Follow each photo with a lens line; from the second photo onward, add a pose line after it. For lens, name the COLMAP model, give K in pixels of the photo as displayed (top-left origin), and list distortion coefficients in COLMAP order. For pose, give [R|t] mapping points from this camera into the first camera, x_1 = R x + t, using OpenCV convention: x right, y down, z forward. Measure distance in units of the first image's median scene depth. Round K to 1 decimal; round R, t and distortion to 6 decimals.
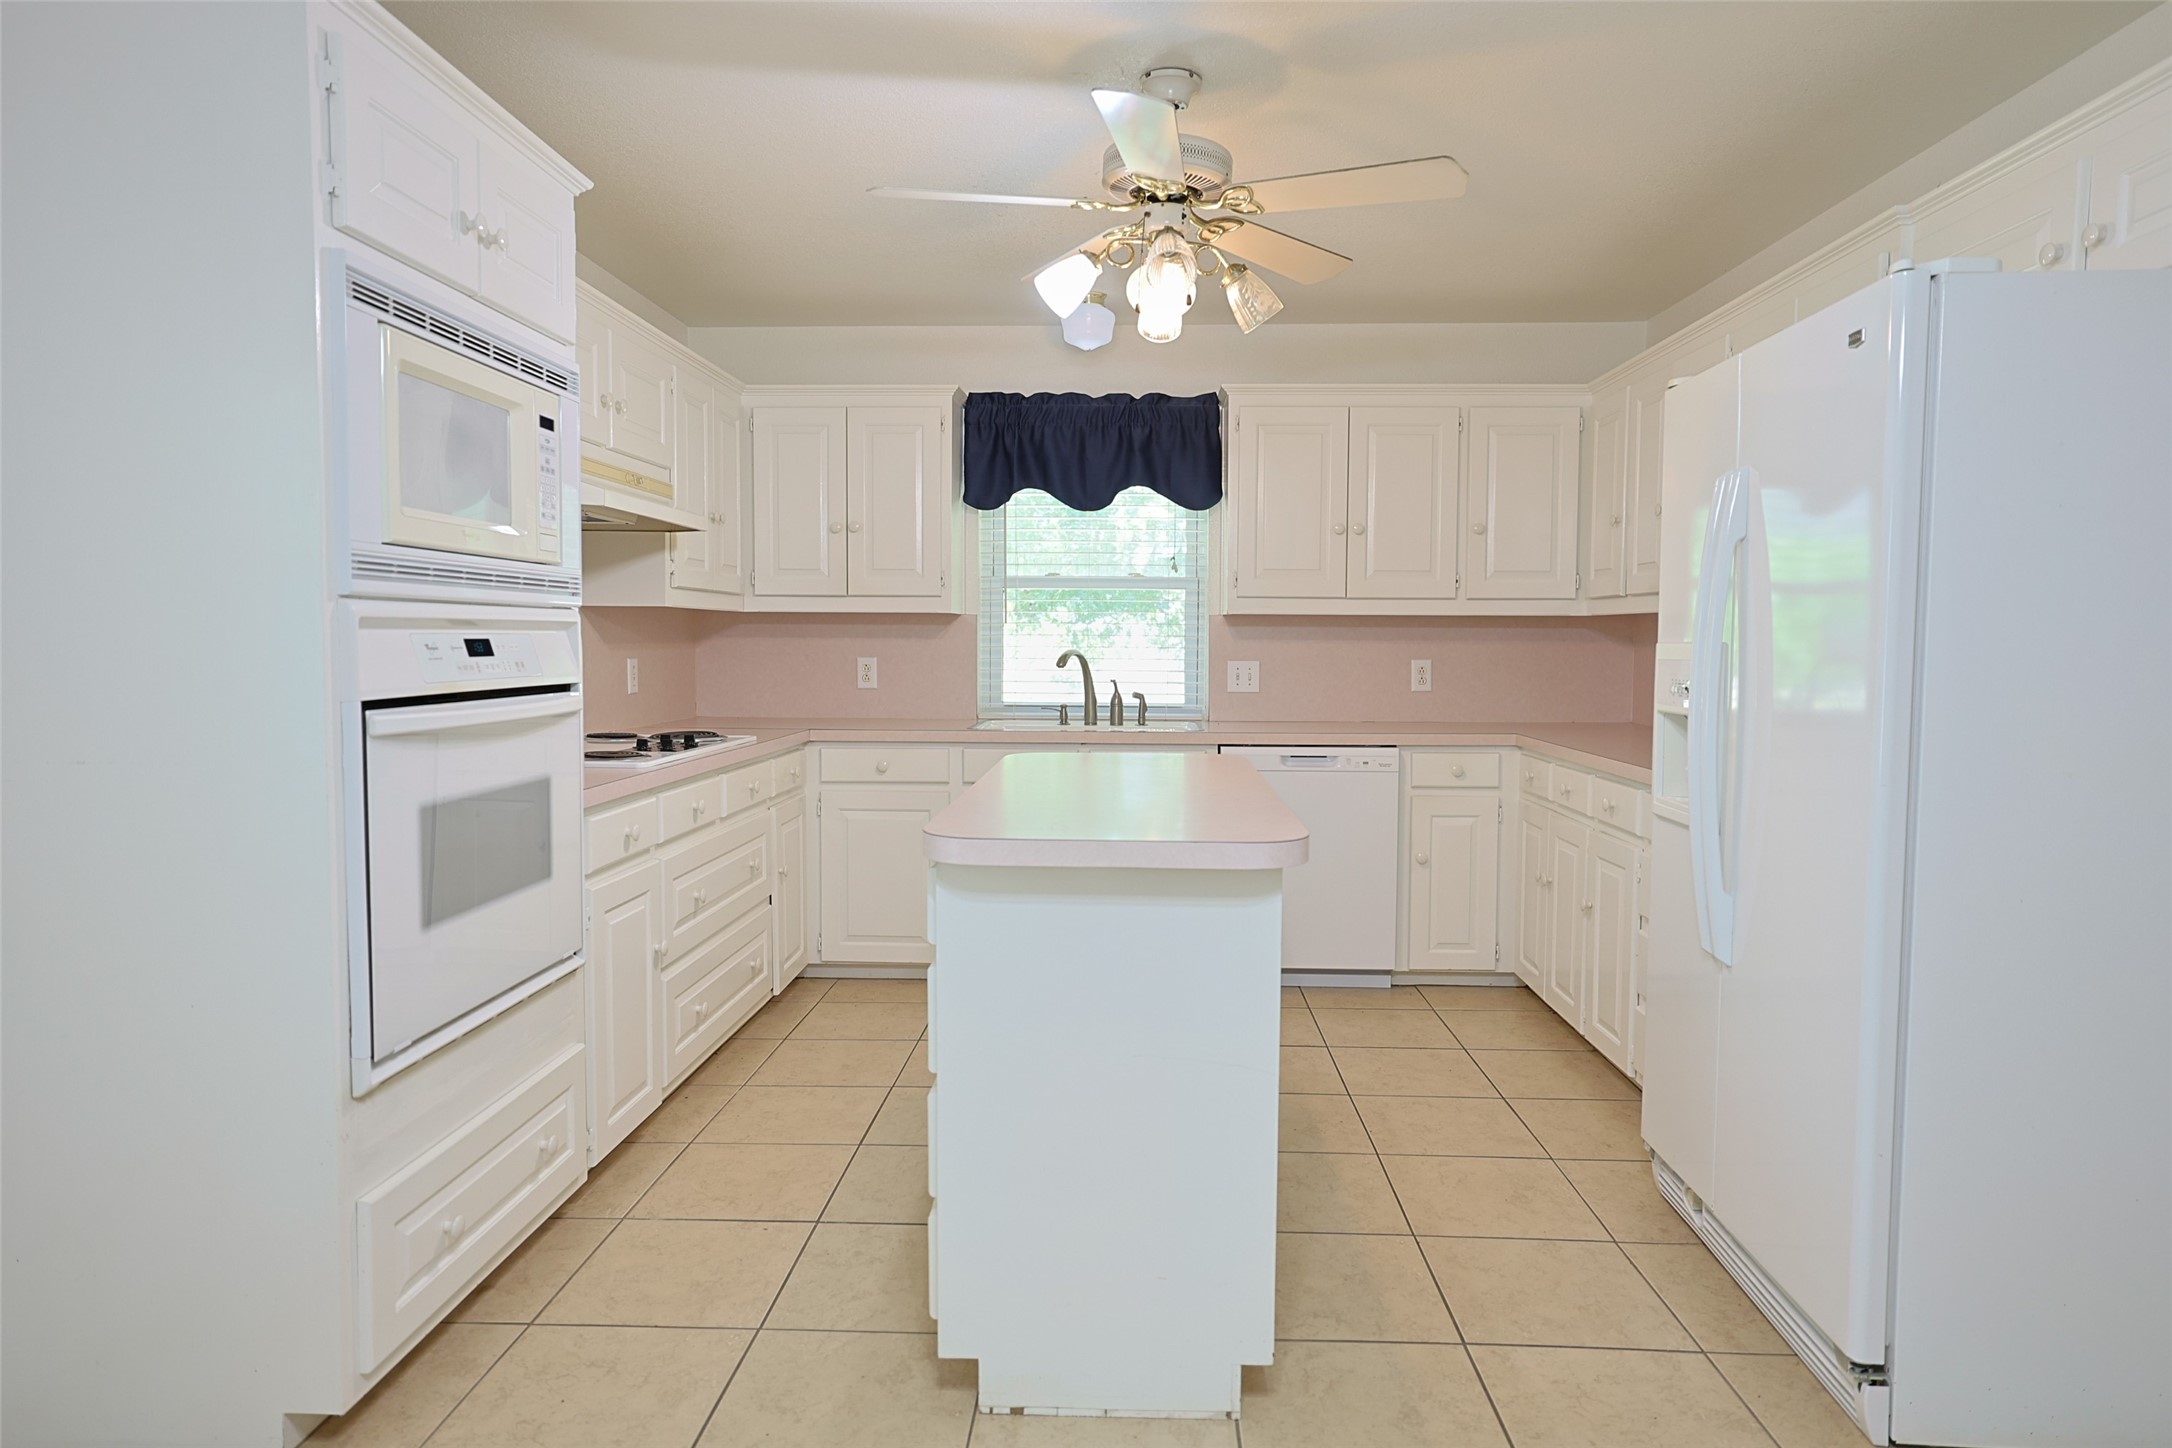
lens RADIAL K [[1300.9, 0, 1093.5], [0, 1300.9, 717.6], [0, 0, 1]] dist [-0.006406, 0.013491]
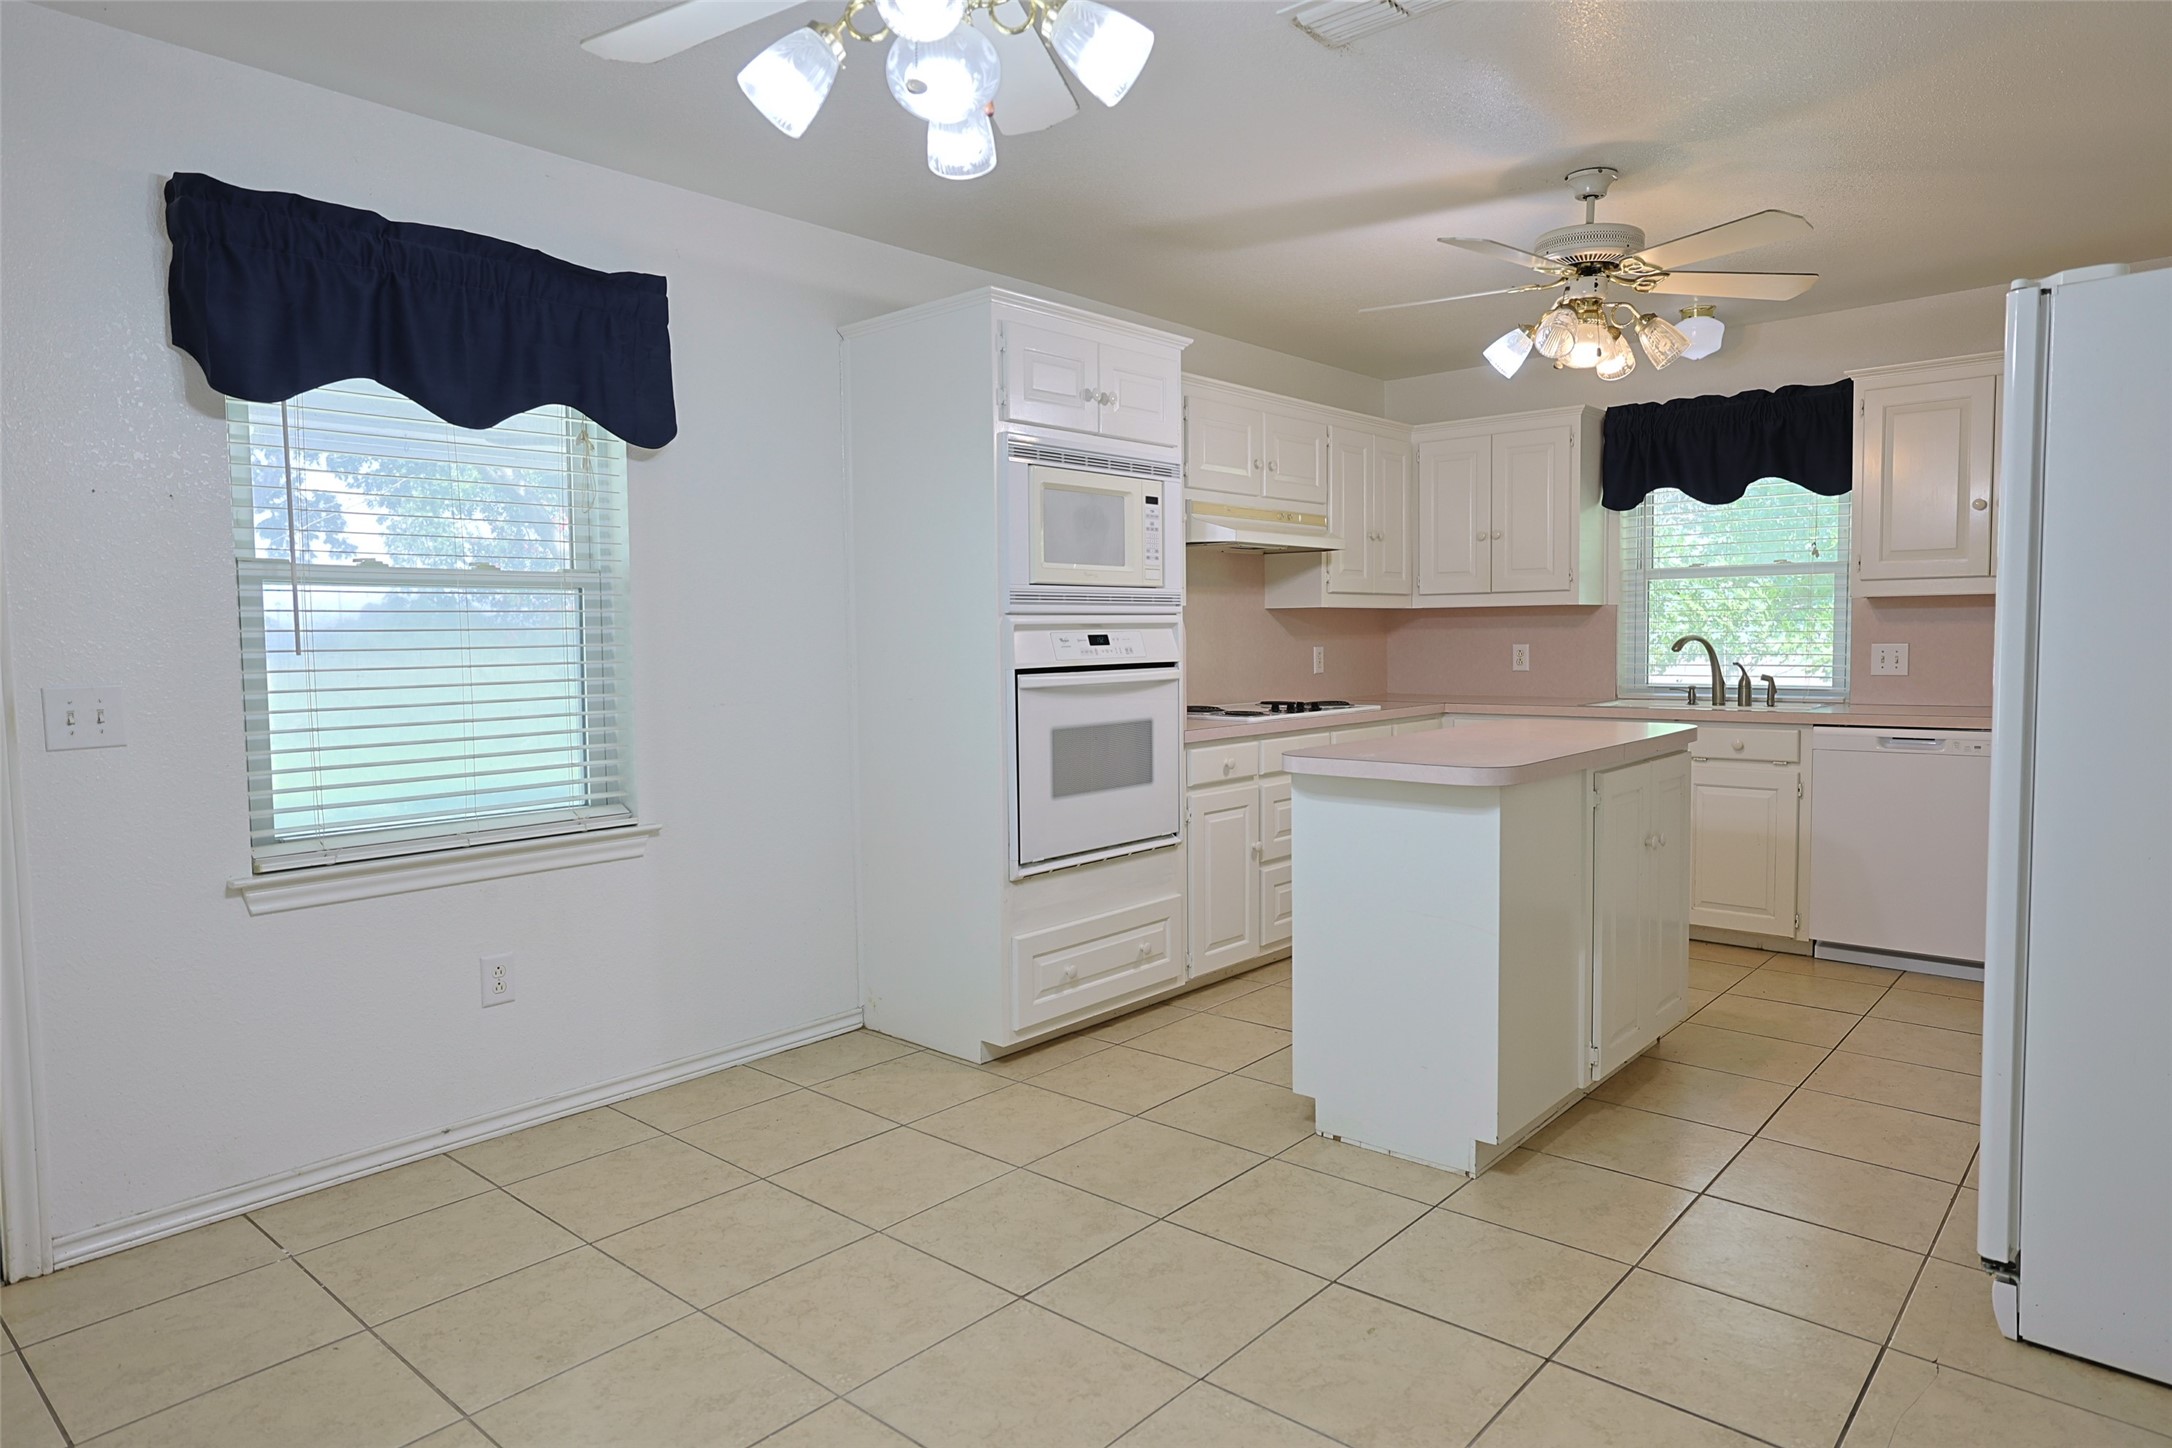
lens RADIAL K [[1300.9, 0, 1093.5], [0, 1300.9, 717.6], [0, 0, 1]] dist [-0.006406, 0.013491]
pose [[0.772525, 0.024944, -0.634494, 0.333183], [-0.020249, 0.999688, 0.014647, 0.012519], [0.634662, 0.001533, 0.772789, -0.176021]]
